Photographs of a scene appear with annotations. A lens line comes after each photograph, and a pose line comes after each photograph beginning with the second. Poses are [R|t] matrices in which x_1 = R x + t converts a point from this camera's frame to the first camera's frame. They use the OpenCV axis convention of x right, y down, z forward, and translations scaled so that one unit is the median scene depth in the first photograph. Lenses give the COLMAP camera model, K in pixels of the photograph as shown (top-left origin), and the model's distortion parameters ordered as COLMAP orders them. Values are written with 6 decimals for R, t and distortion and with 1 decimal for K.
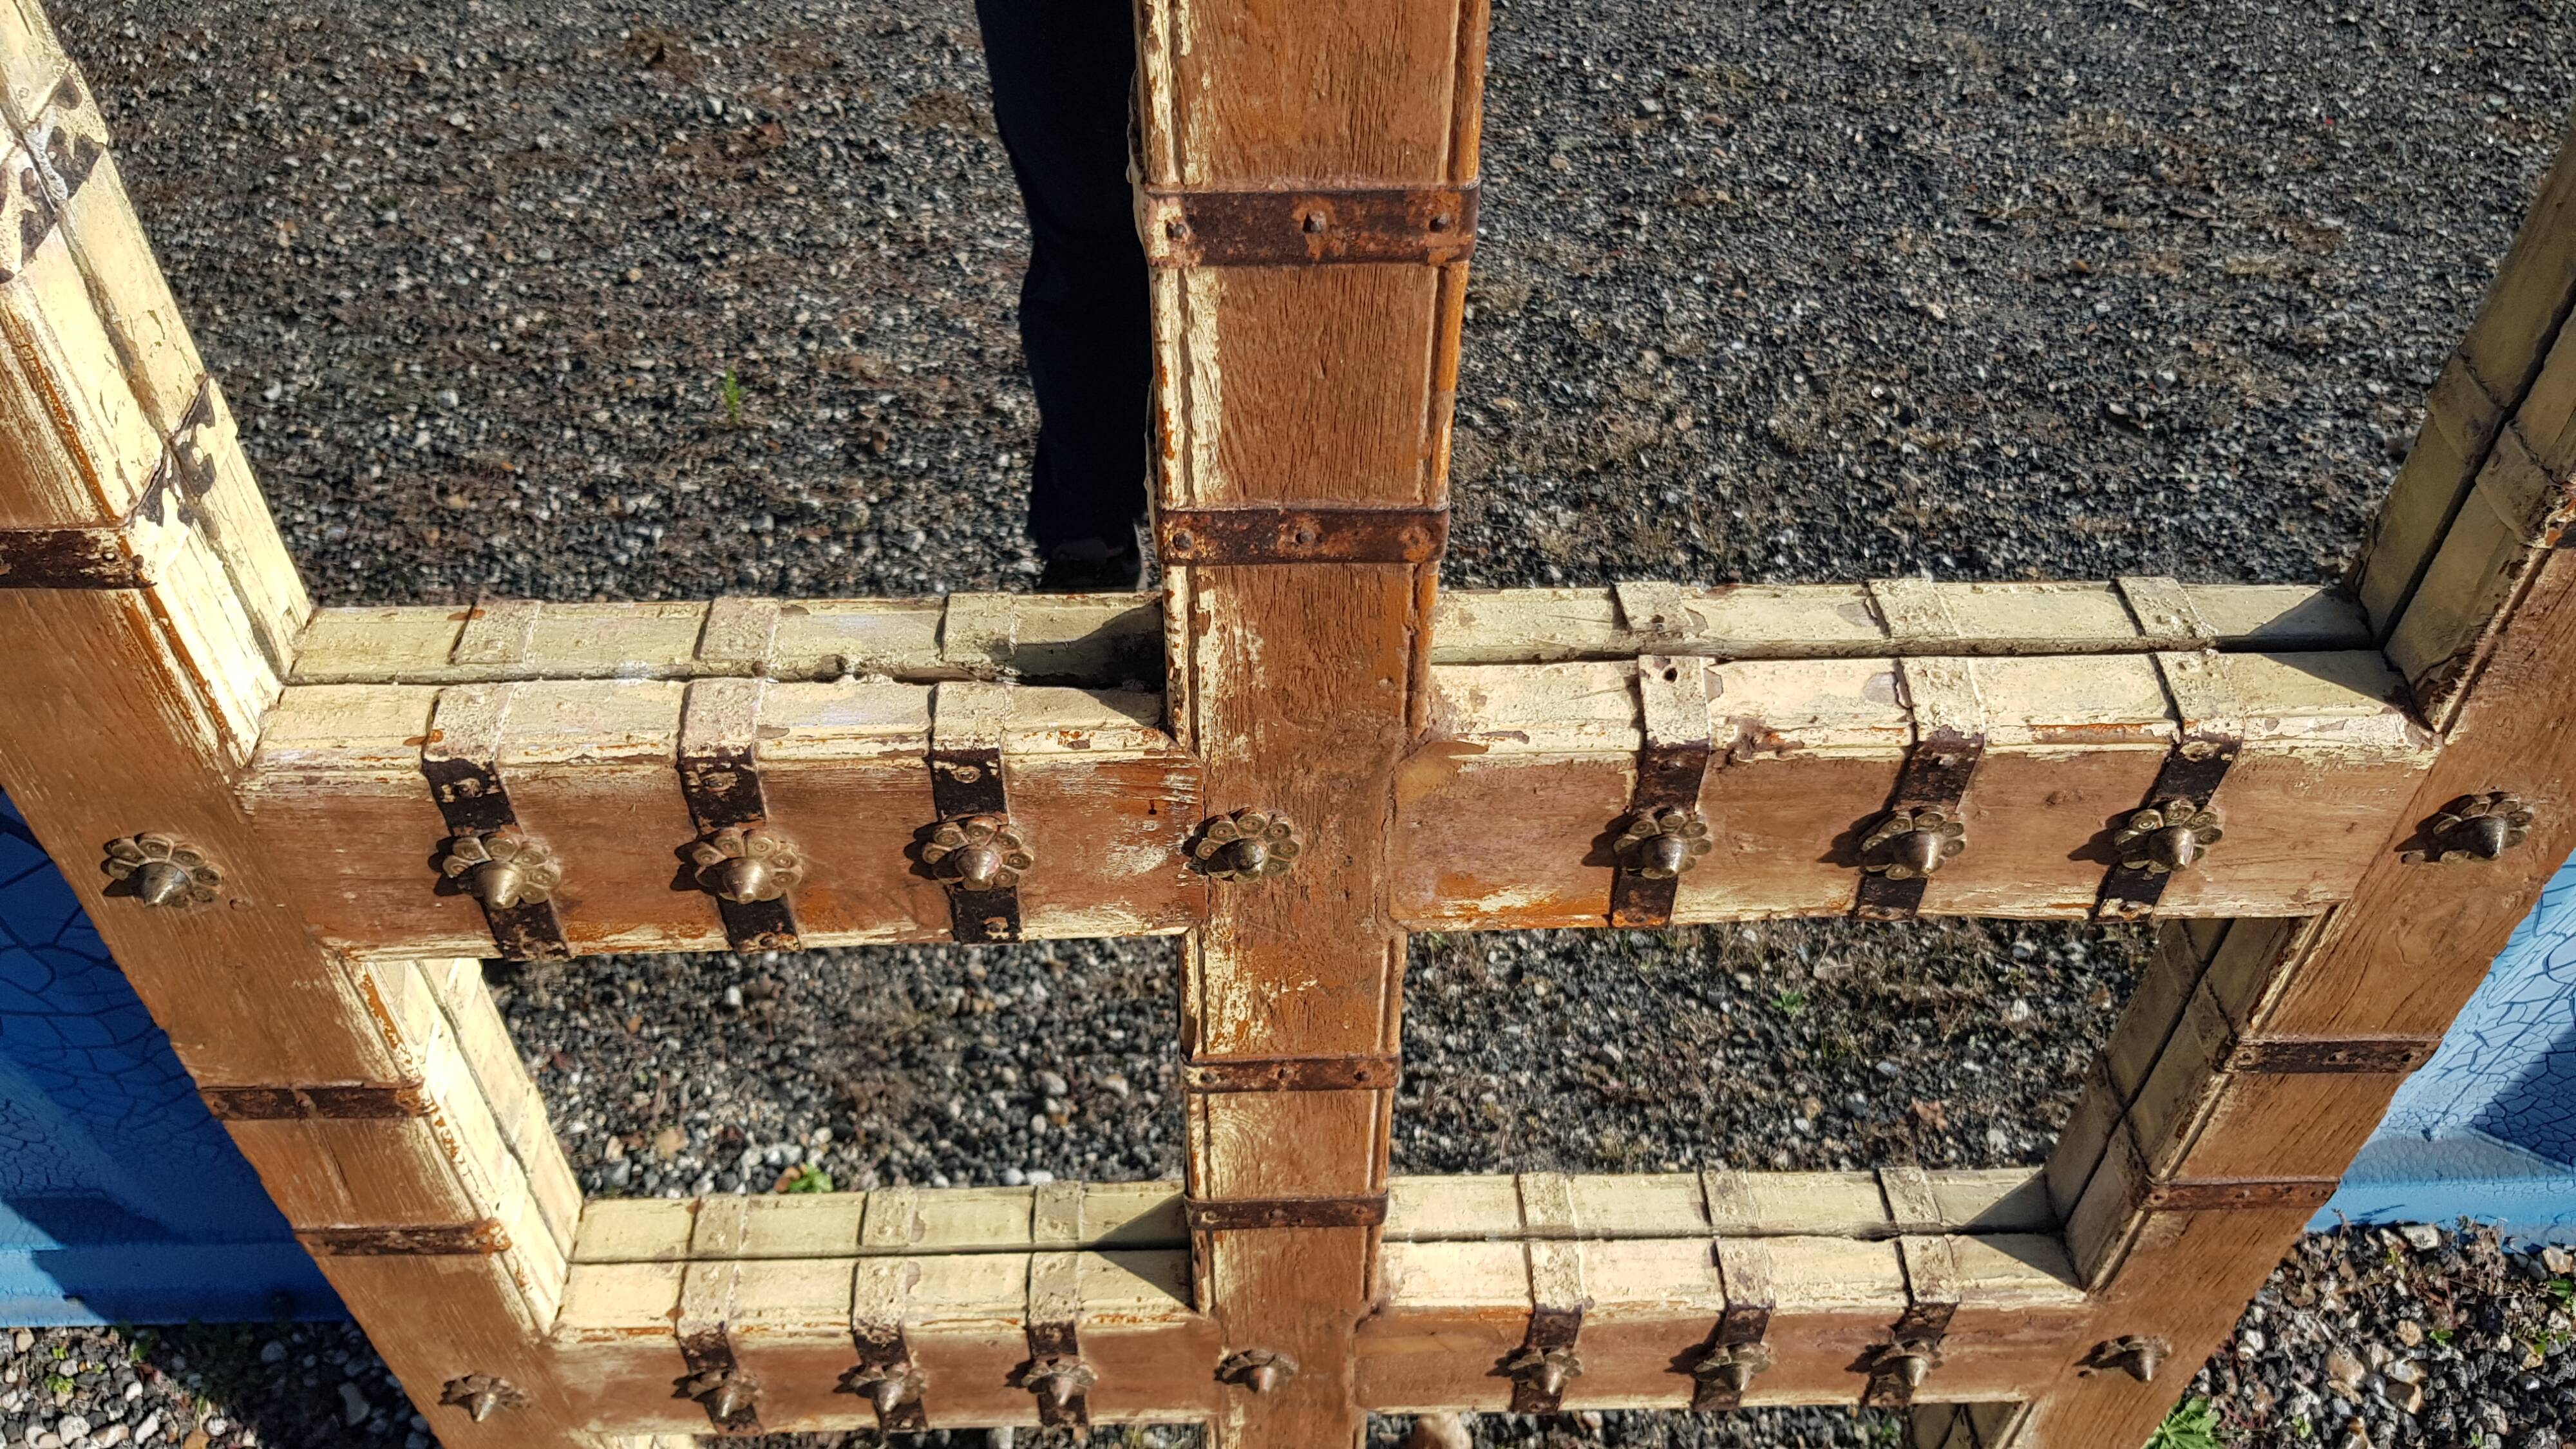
lens RADIAL K [[2029.5, 0, 1281.3], [0, 2029.5, 722.1], [0, 0, 1]] dist [0.054988, -0.116076]
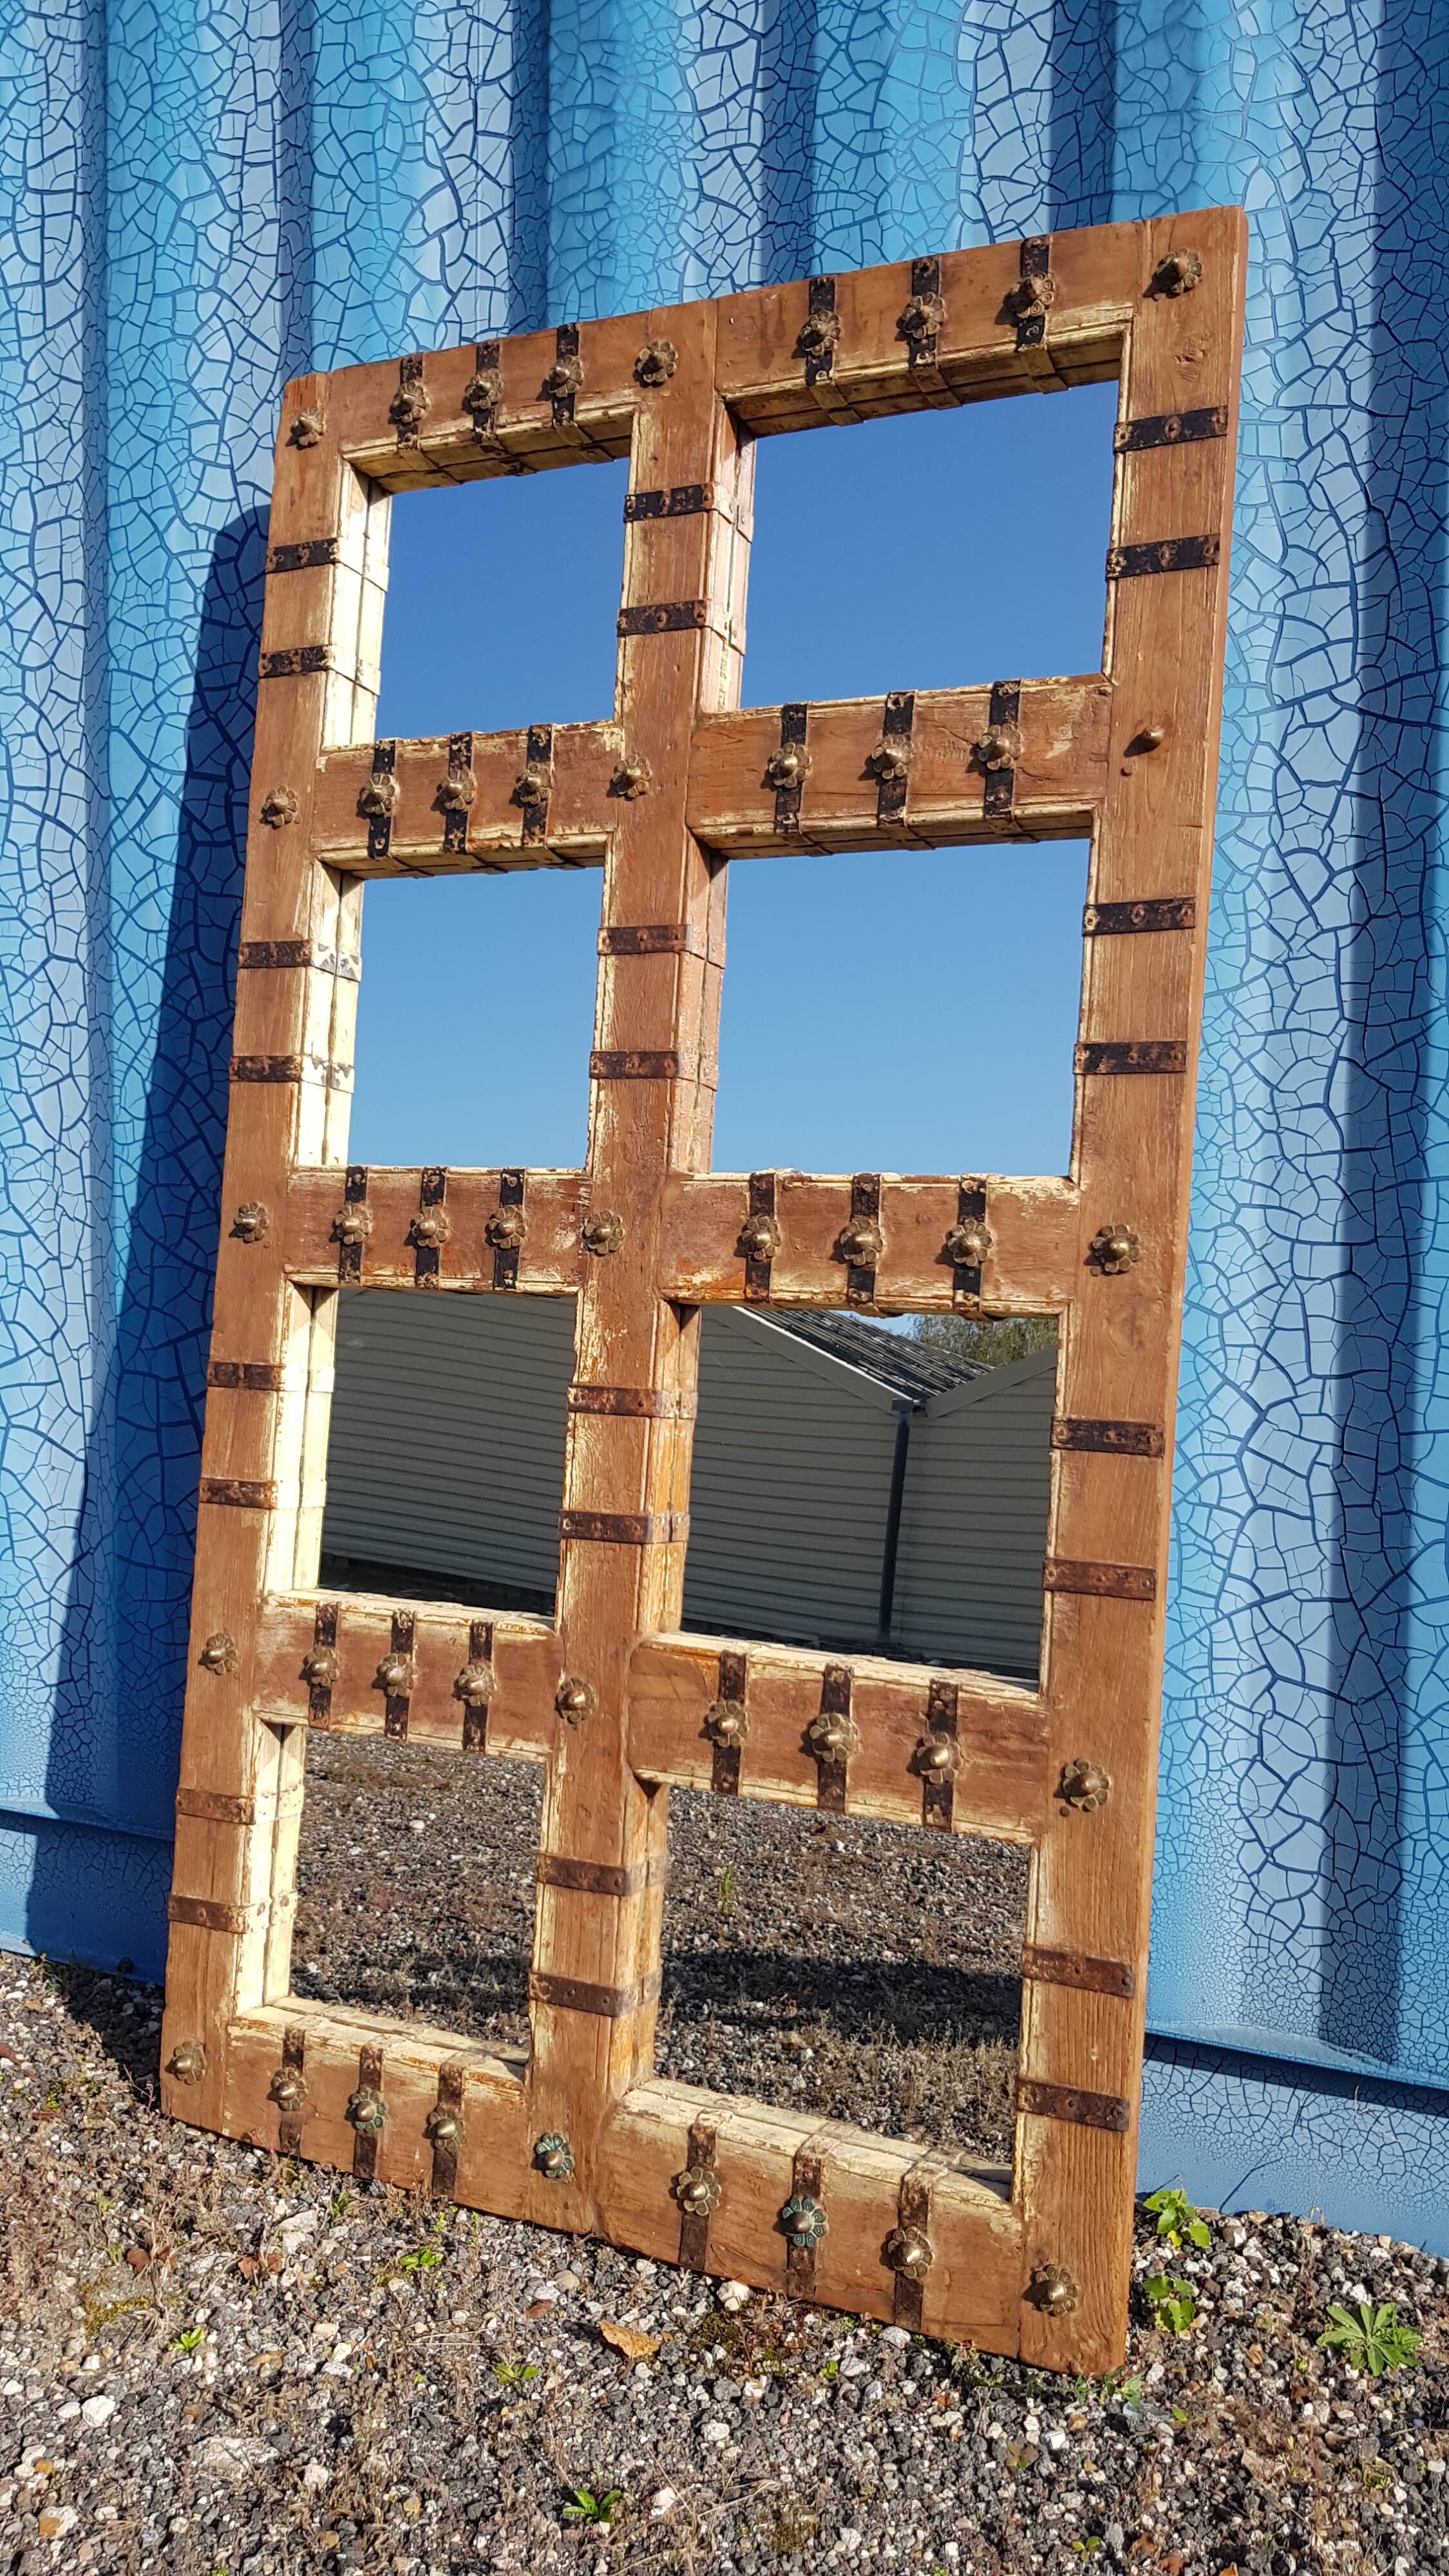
lens RADIAL K [[2029.5, 0, 716.6], [0, 2029.5, 1269.4], [0, 0, 1]] dist [0.054988, -0.116076]
pose [[0.883313, 0.020440, -0.468337, 1.268211], [-0.372610, 0.636847, -0.674972, 1.718539], [0.284463, 0.770719, 0.570152, -0.308602]]
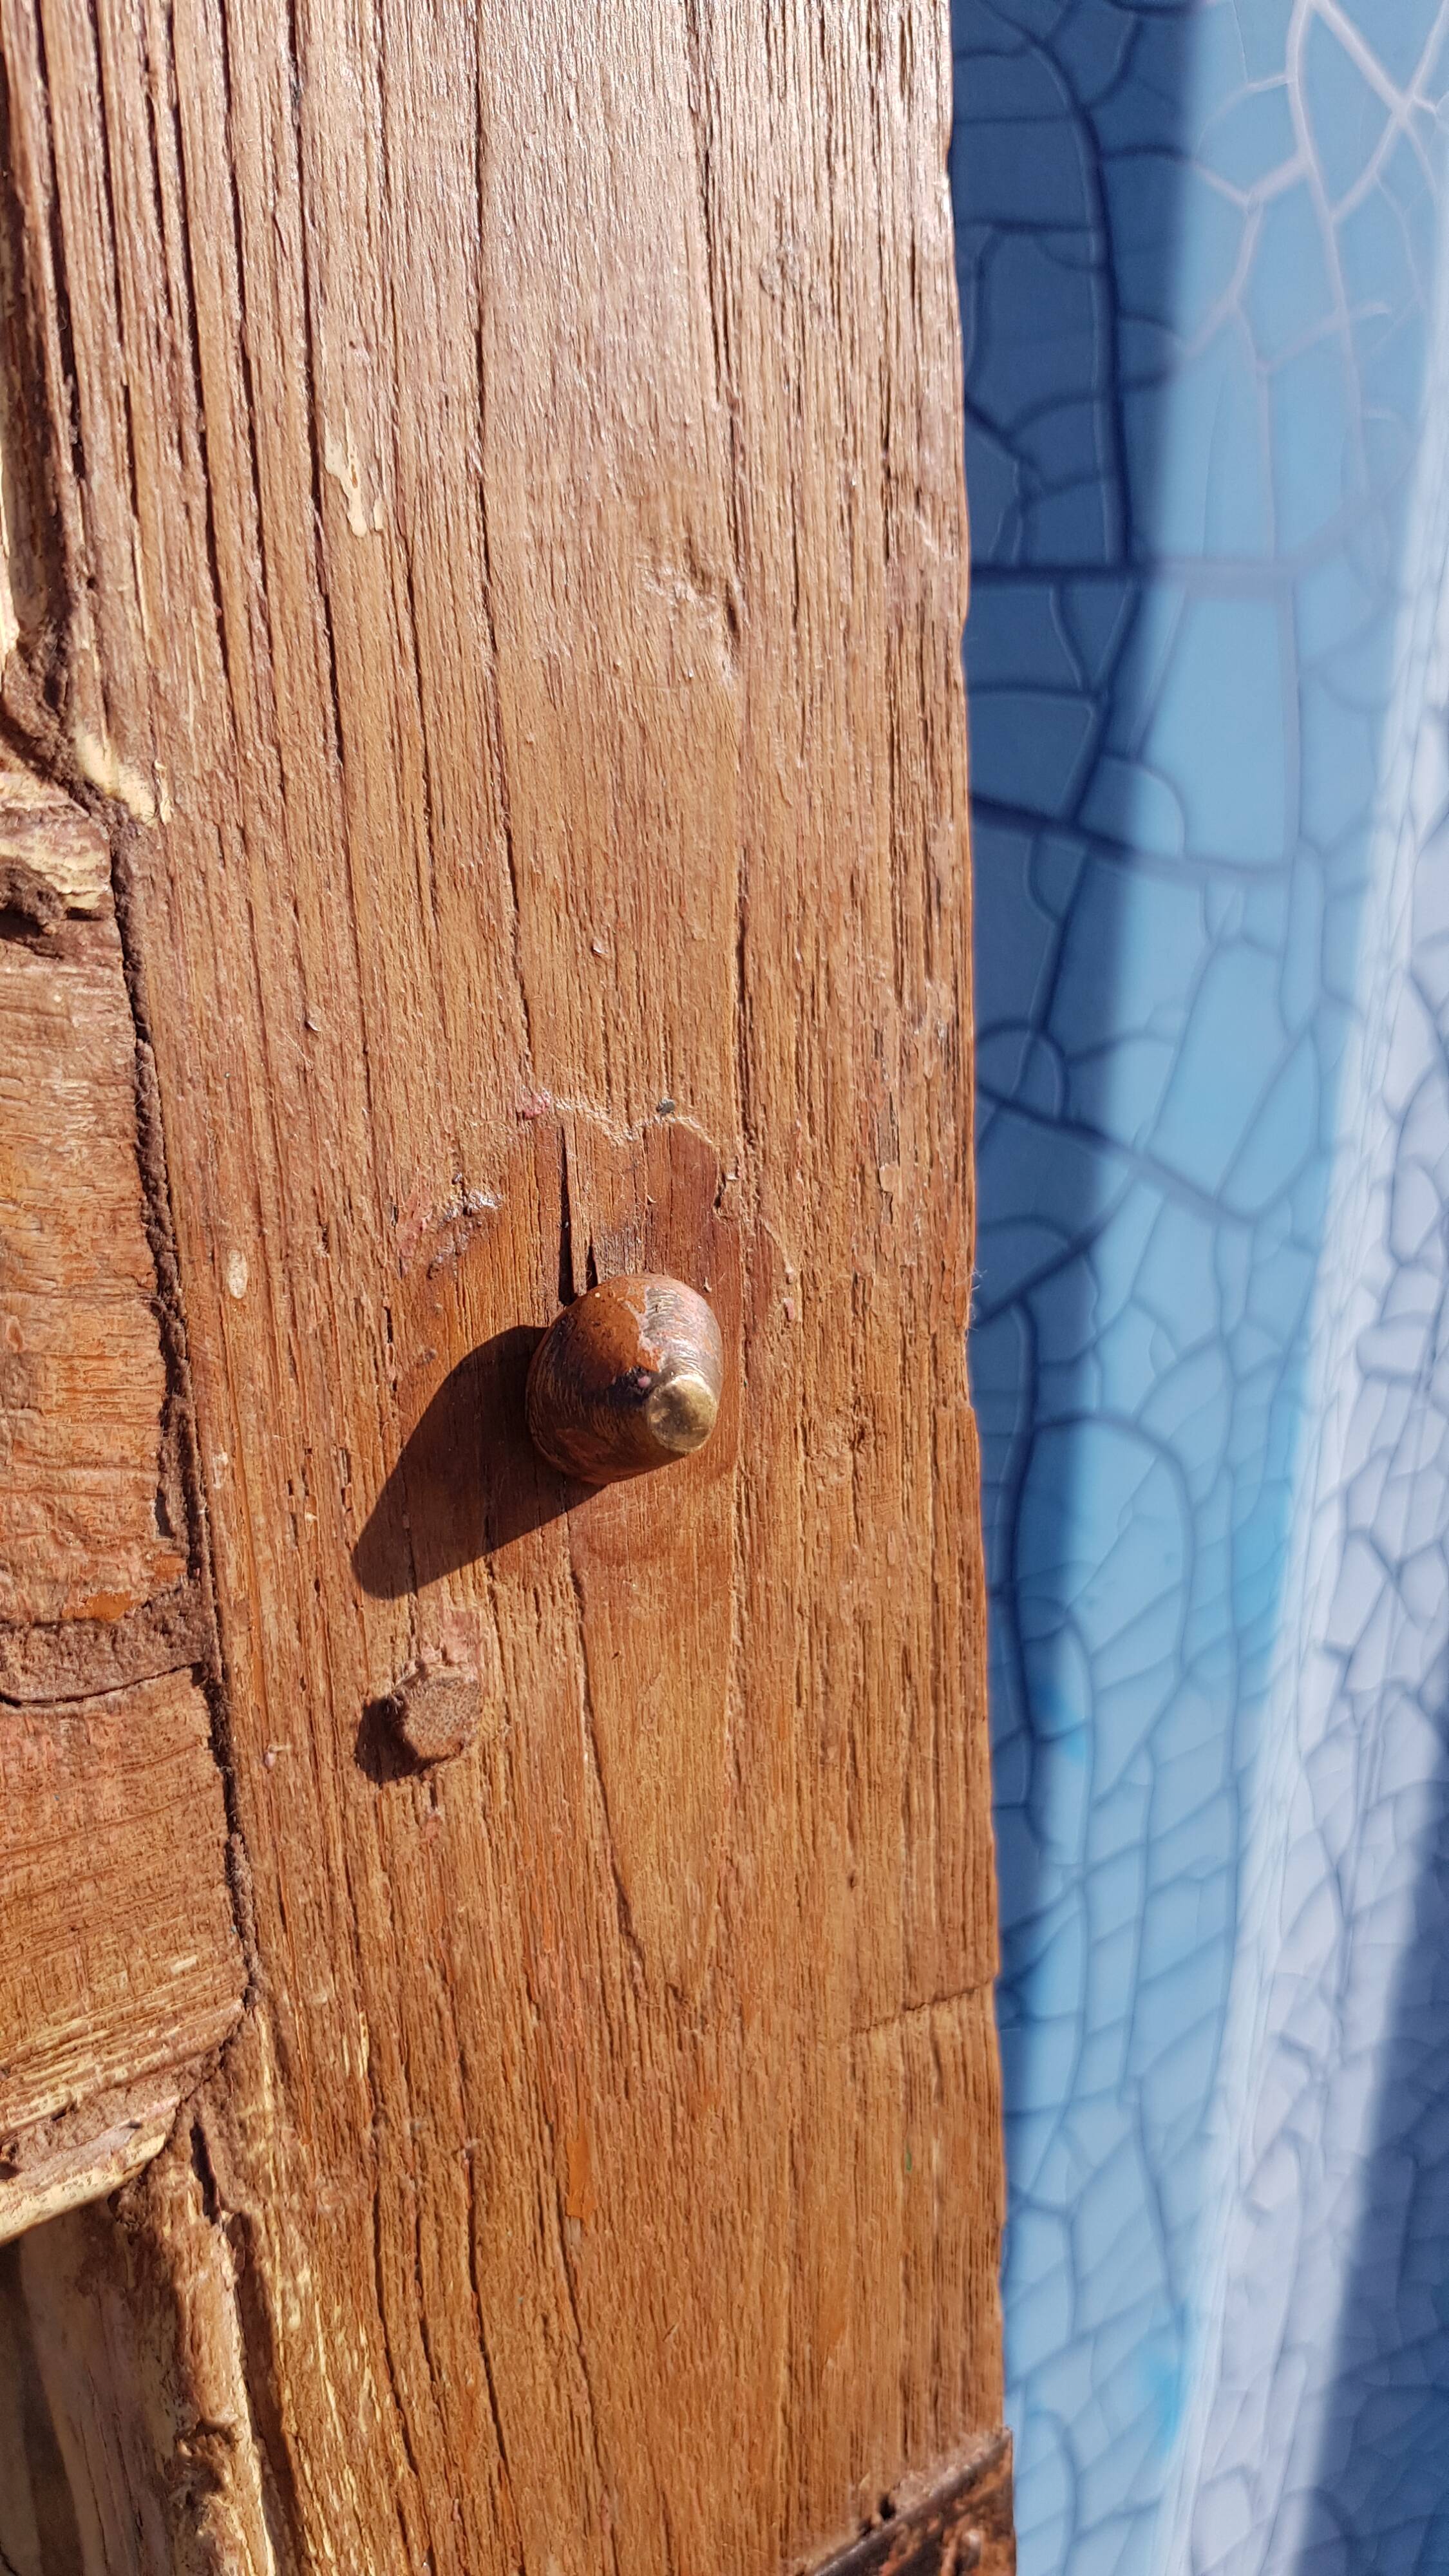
lens RADIAL K [[2059.1, 0, 724.5], [0, 2059.1, 1288.0], [0, 0, 1]] dist [0.050680, -0.152291]
pose [[0.801801, -0.194084, 0.565196, 0.515652], [0.468557, 0.791196, -0.393017, -0.246086], [-0.370902, 0.579948, 0.725322, 0.474166]]
